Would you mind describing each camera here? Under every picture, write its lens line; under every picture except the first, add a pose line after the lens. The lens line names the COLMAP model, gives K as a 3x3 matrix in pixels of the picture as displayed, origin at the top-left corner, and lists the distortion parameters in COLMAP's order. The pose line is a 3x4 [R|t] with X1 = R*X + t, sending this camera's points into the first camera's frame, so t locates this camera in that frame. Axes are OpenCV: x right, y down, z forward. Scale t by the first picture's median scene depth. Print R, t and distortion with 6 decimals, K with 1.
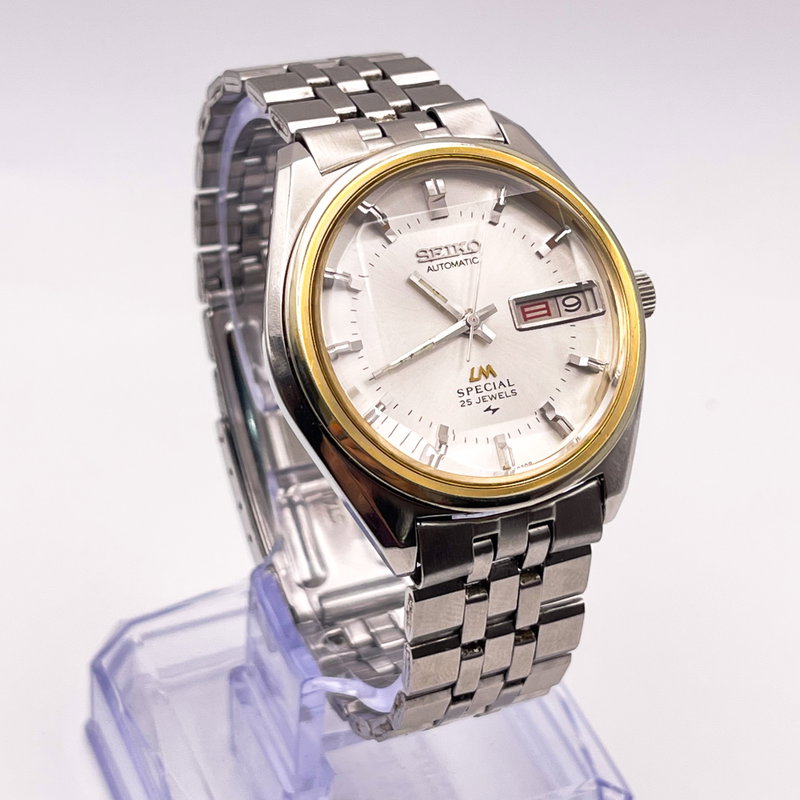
lens RADIAL K [[2214.9, 0, 400.0], [0, 2214.9, 400.0], [0, 0, 1]] dist [0.230385, -0.719045]
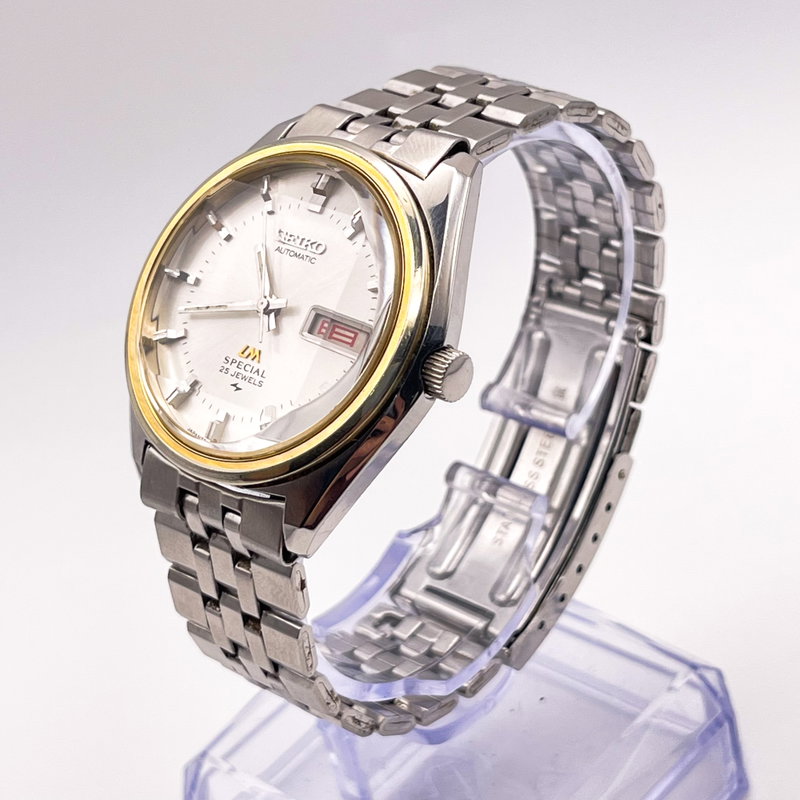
lens RADIAL K [[2214.9, 0, 400.0], [0, 2214.9, 400.0], [0, 0, 1]] dist [0.230385, -0.719045]
pose [[0.408477, 0.389540, -0.825473, 0.905957], [-0.415145, 0.884696, 0.212057, -0.235591], [0.812897, 0.256070, 0.523093, 0.497175]]
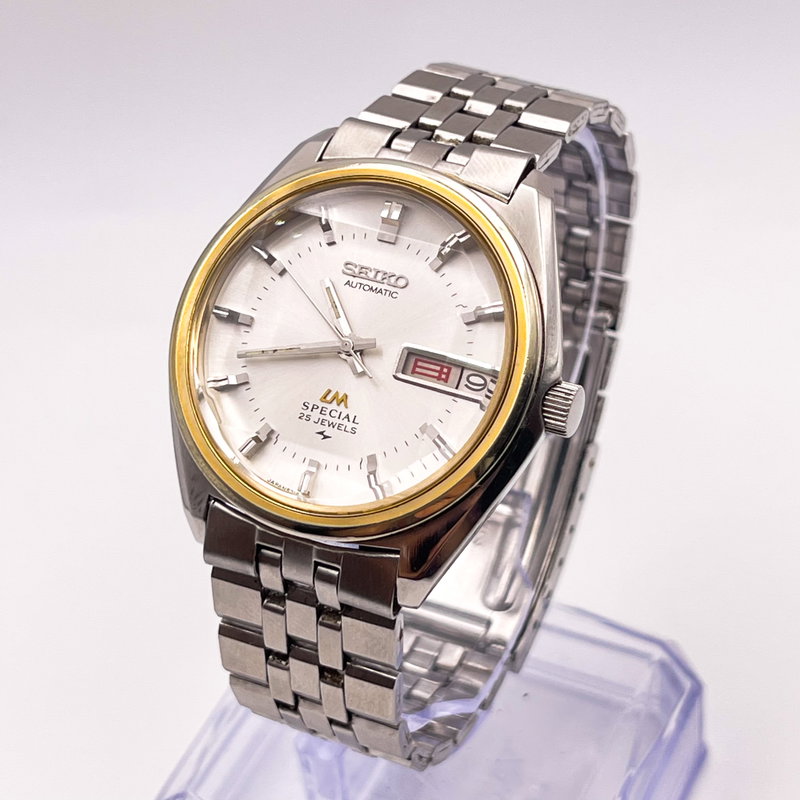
lens RADIAL K [[2214.9, 0, 400.0], [0, 2214.9, 400.0], [0, 0, 1]] dist [0.230385, -0.719045]
pose [[0.658439, 0.404034, -0.634992, 0.656120], [-0.404298, 0.901504, 0.154384, -0.168509], [0.634824, 0.155074, 0.756935, 0.265384]]
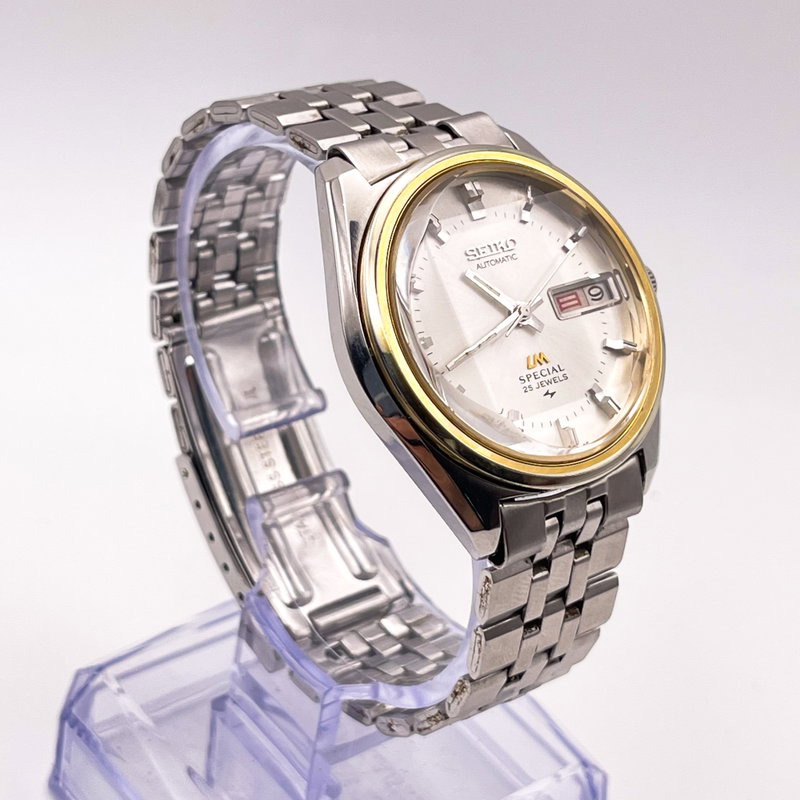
lens RADIAL K [[2214.9, 0, 400.0], [0, 2214.9, 400.0], [0, 0, 1]] dist [0.230385, -0.719045]
pose [[0.966680, -0.078973, 0.243502, -0.276072], [0.092386, 0.994744, -0.044146, 0.045801], [-0.238736, 0.065171, 0.968895, -0.010544]]
